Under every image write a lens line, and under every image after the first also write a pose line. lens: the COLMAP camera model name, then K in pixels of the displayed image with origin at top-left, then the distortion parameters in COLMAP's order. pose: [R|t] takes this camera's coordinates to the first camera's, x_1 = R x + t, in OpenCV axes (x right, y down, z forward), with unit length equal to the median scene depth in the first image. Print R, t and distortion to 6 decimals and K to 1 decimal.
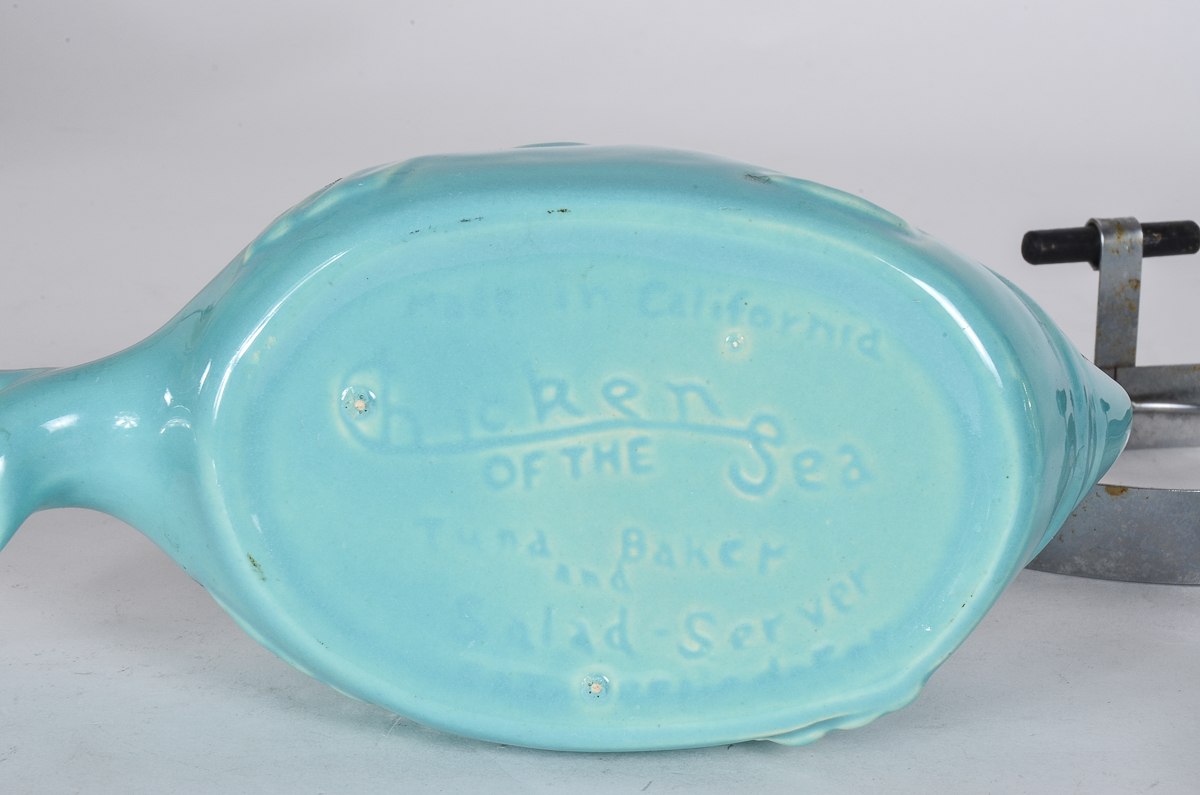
lens RADIAL K [[2873.0, 0, 600.0], [0, 2873.0, 397.5], [0, 0, 1]] dist [-0.019941, -0.724403]
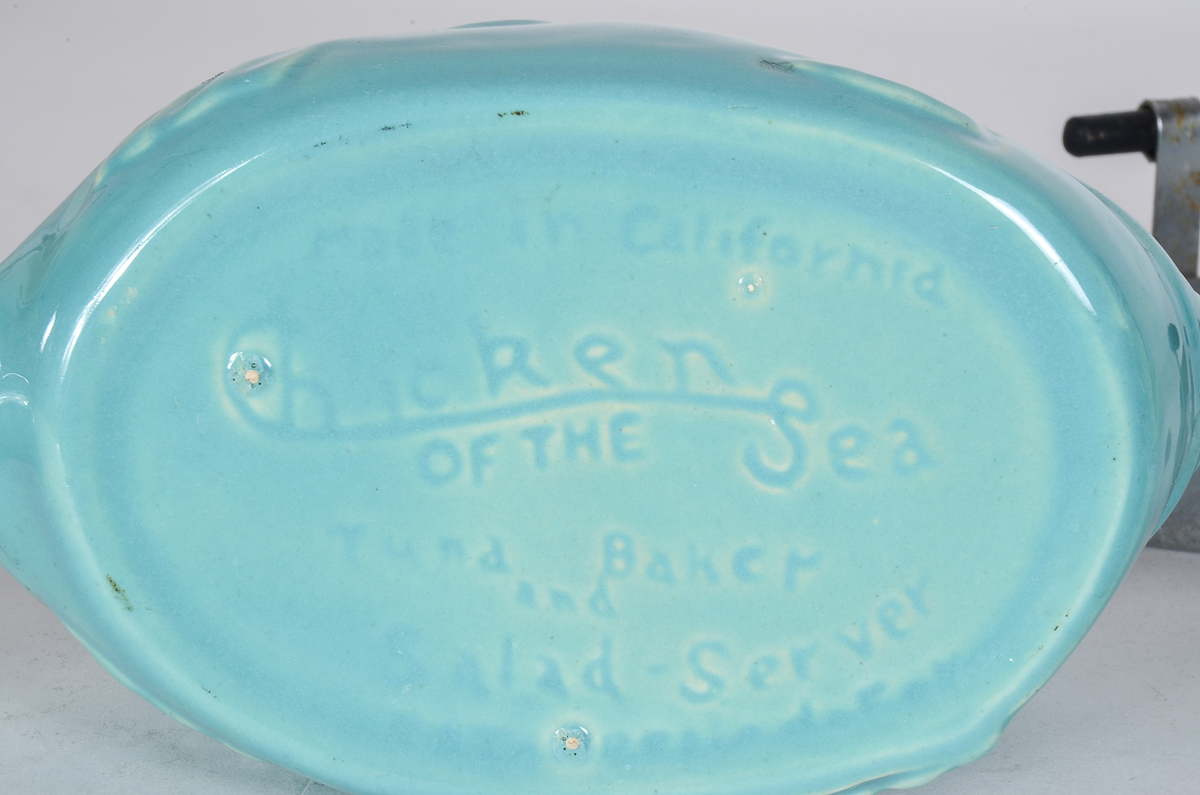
lens RADIAL K [[2873.0, 0, 600.0], [0, 2873.0, 397.5], [0, 0, 1]] dist [-0.019941, -0.724403]
pose [[0.999597, -0.016691, 0.022941, -0.009969], [0.015605, 0.998786, 0.046730, -0.025432], [-0.023693, -0.046354, 0.998644, 0.248053]]
